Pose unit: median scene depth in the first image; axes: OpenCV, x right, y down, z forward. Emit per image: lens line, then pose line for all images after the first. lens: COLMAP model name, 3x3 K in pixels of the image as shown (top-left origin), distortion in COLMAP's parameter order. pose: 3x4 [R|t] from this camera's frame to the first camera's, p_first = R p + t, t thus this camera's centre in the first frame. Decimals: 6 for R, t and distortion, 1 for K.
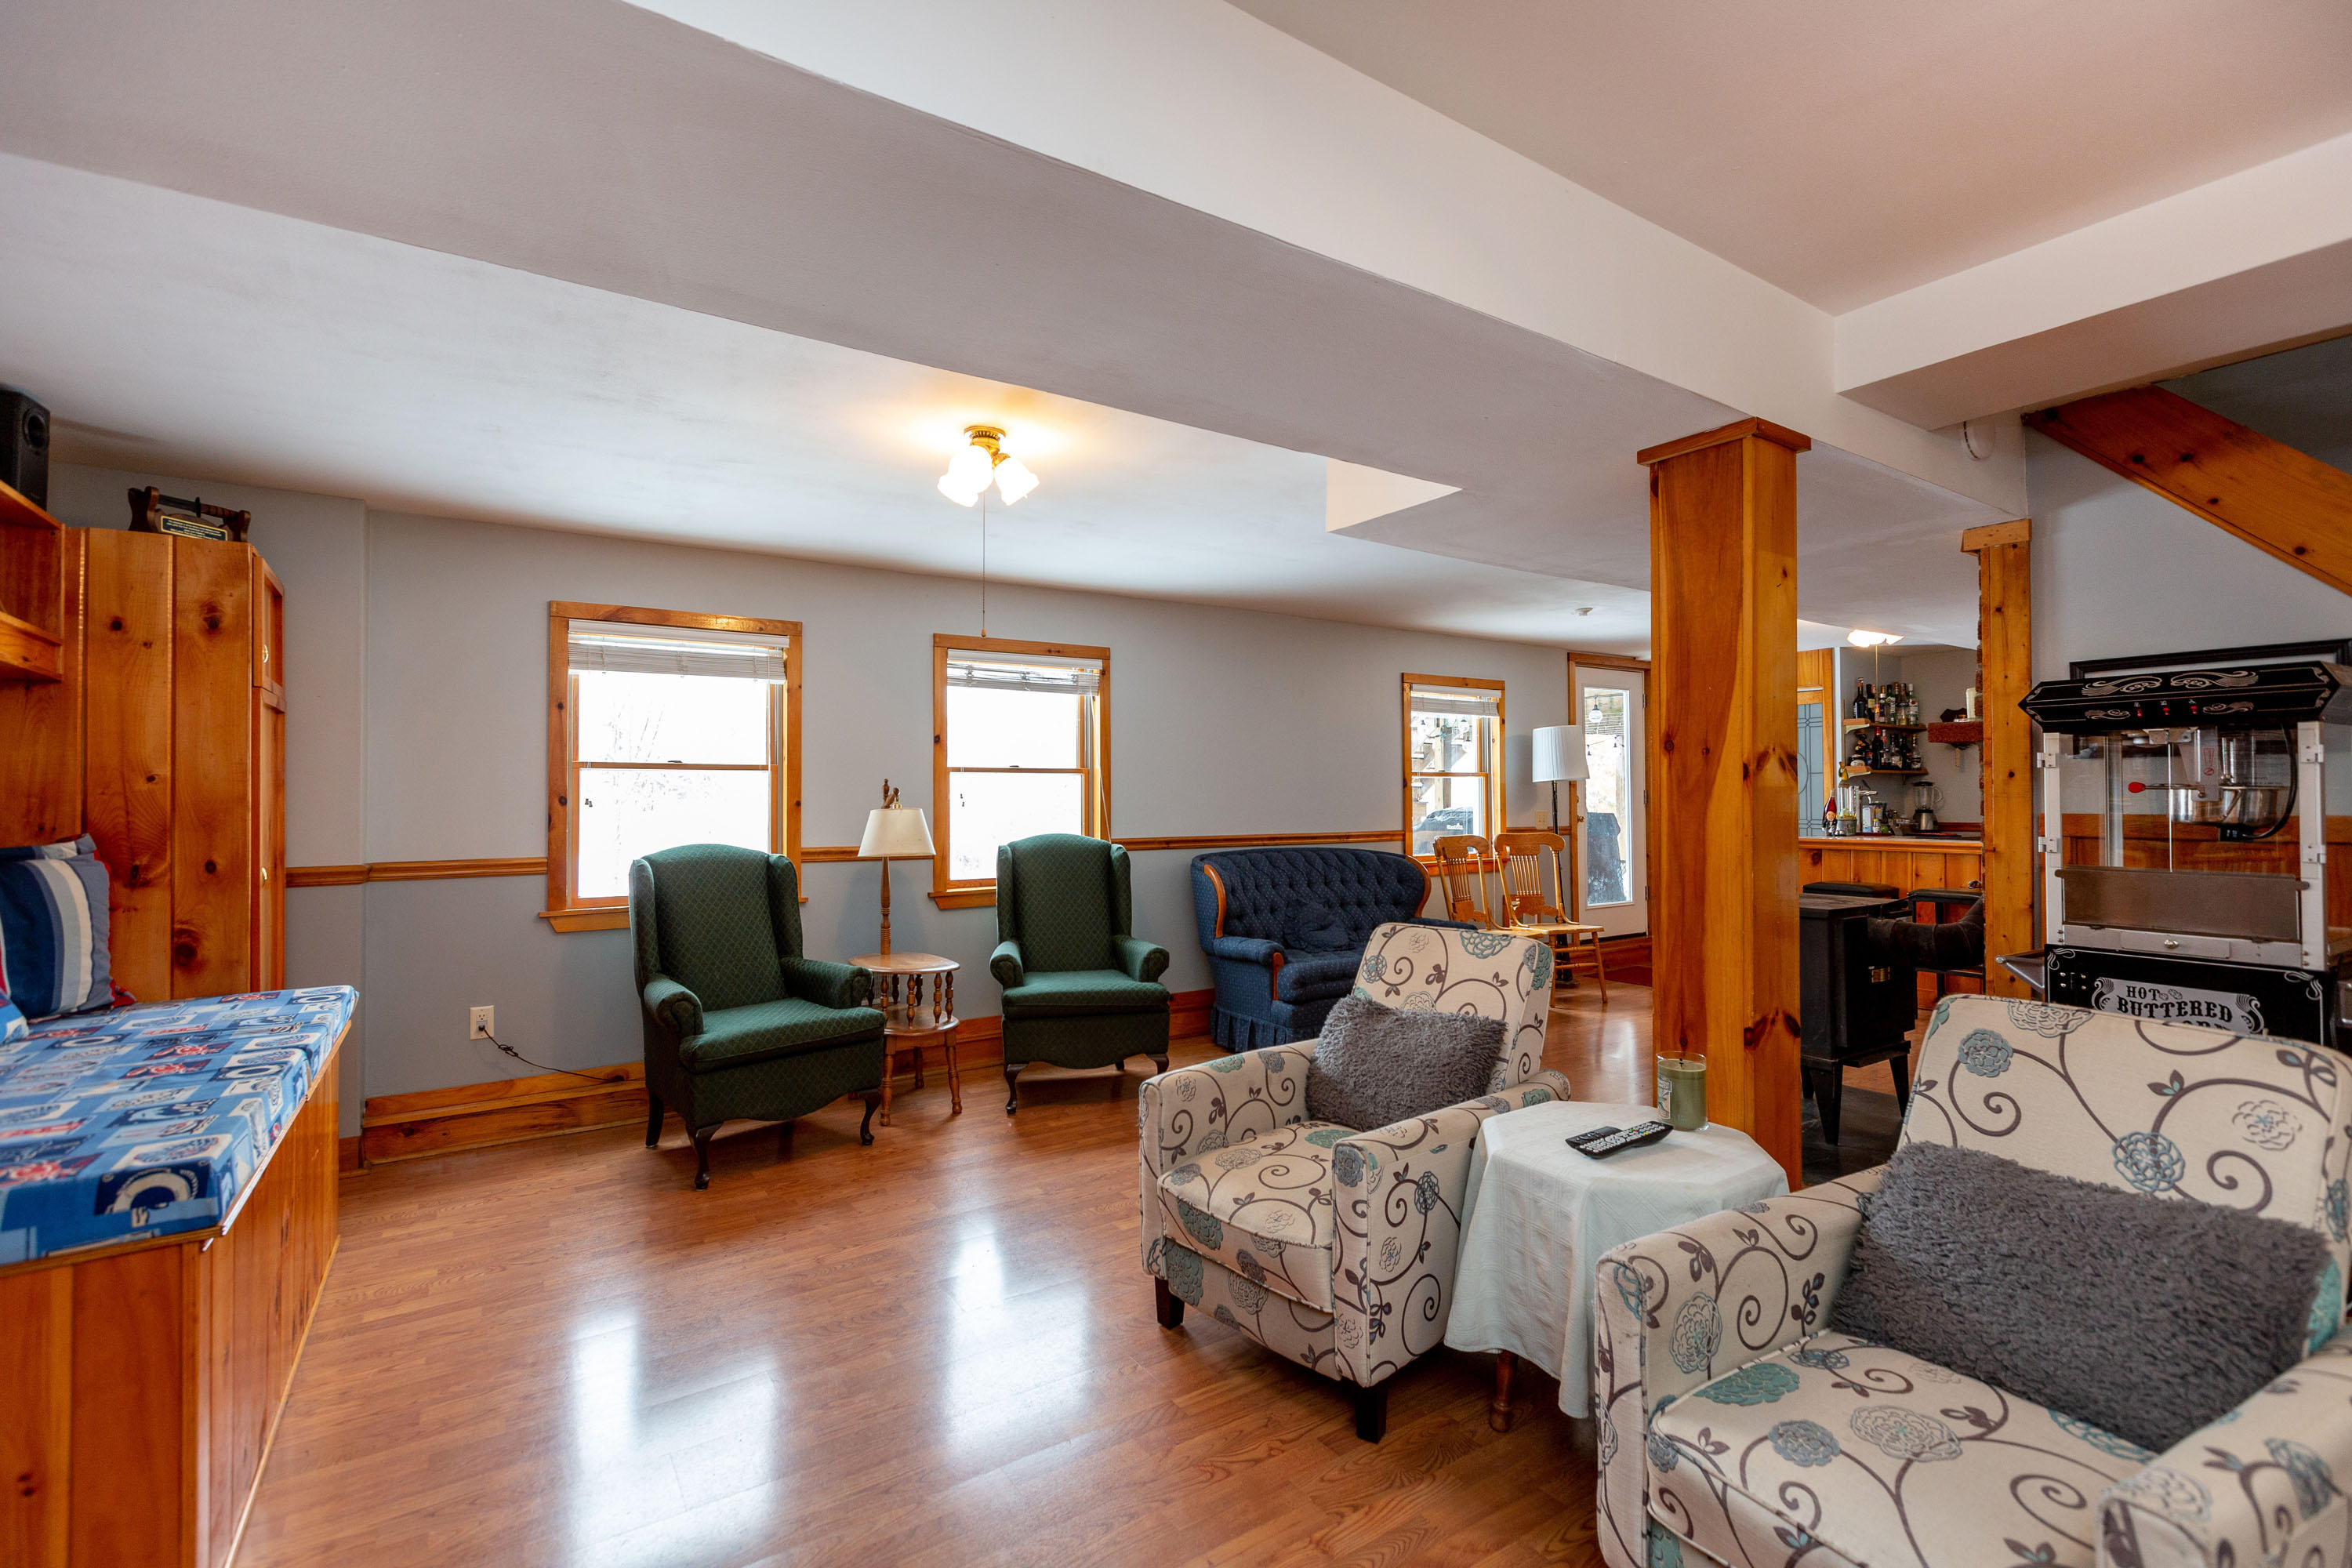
lens RADIAL K [[1050.6, 0, 1176.0], [0, 1050.6, 784.0], [0, 0, 1]] dist [0.002517, 0.000089]
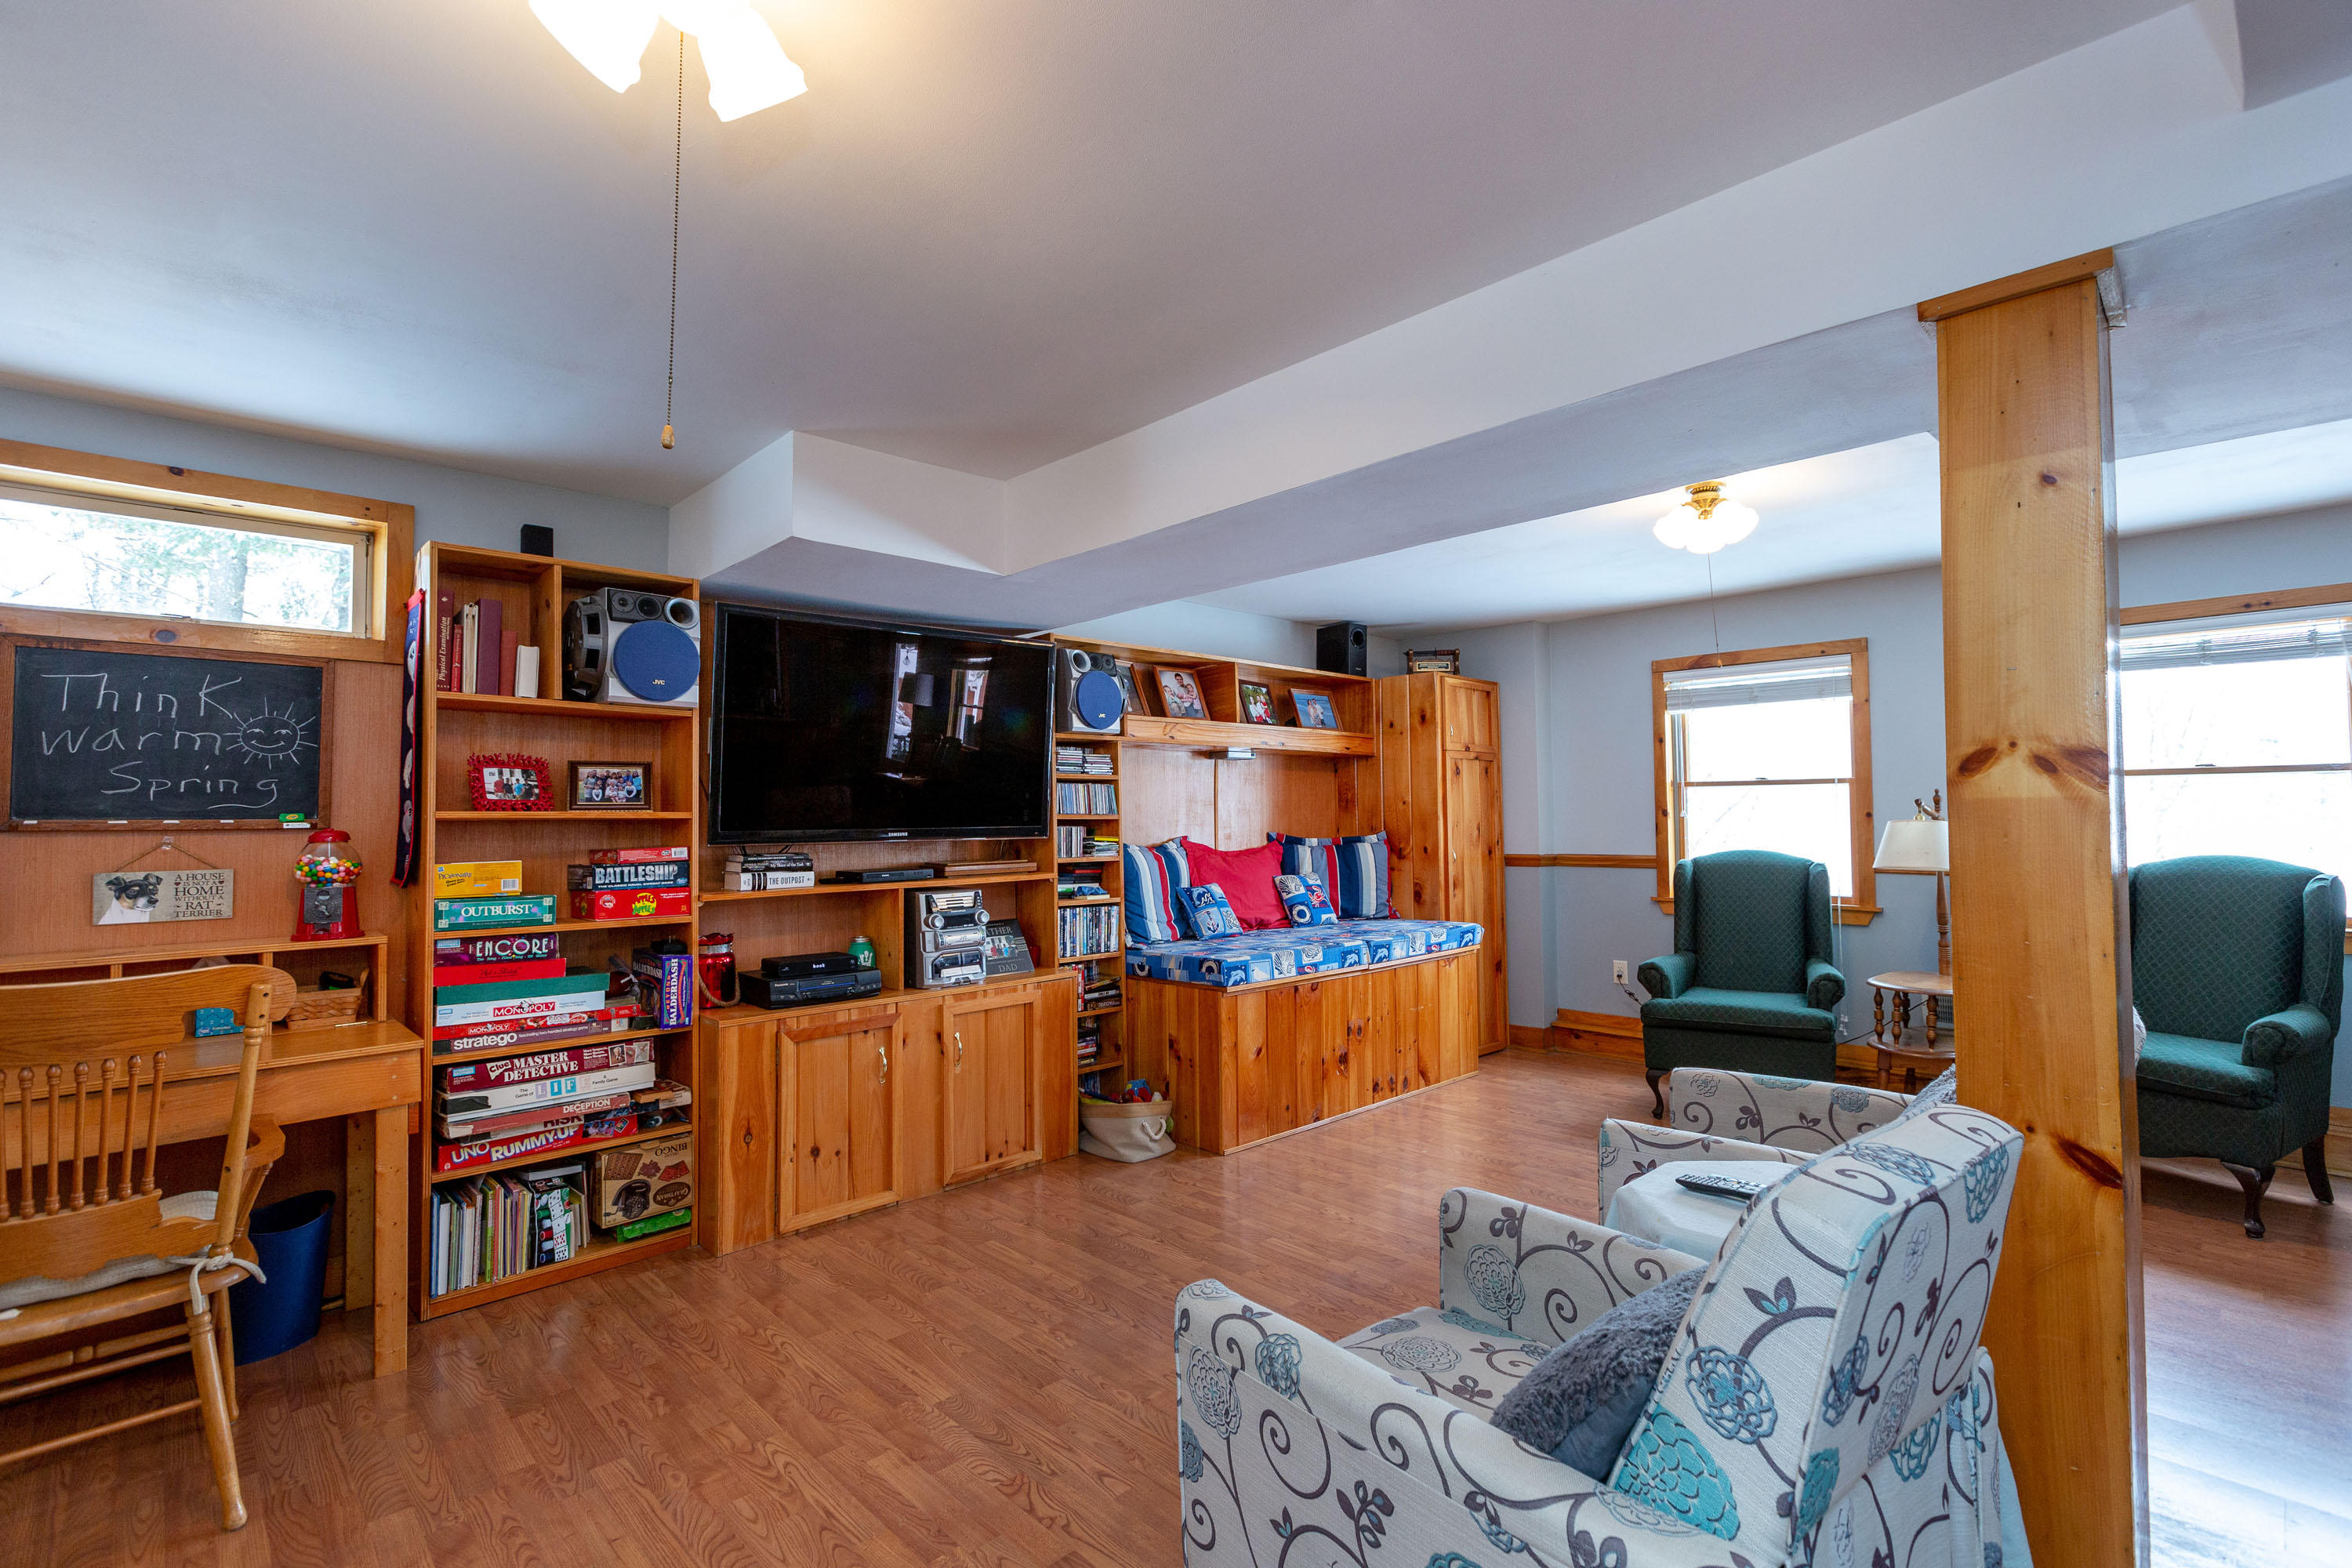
lens RADIAL K [[1050.6, 0, 1176.0], [0, 1050.6, 784.0], [0, 0, 1]] dist [0.002517, 0.000089]
pose [[0.183431, -0.026875, -0.982665, 0.822399], [0.022352, 0.999482, -0.023163, -0.004300], [0.982778, -0.017716, 0.183937, 0.232634]]
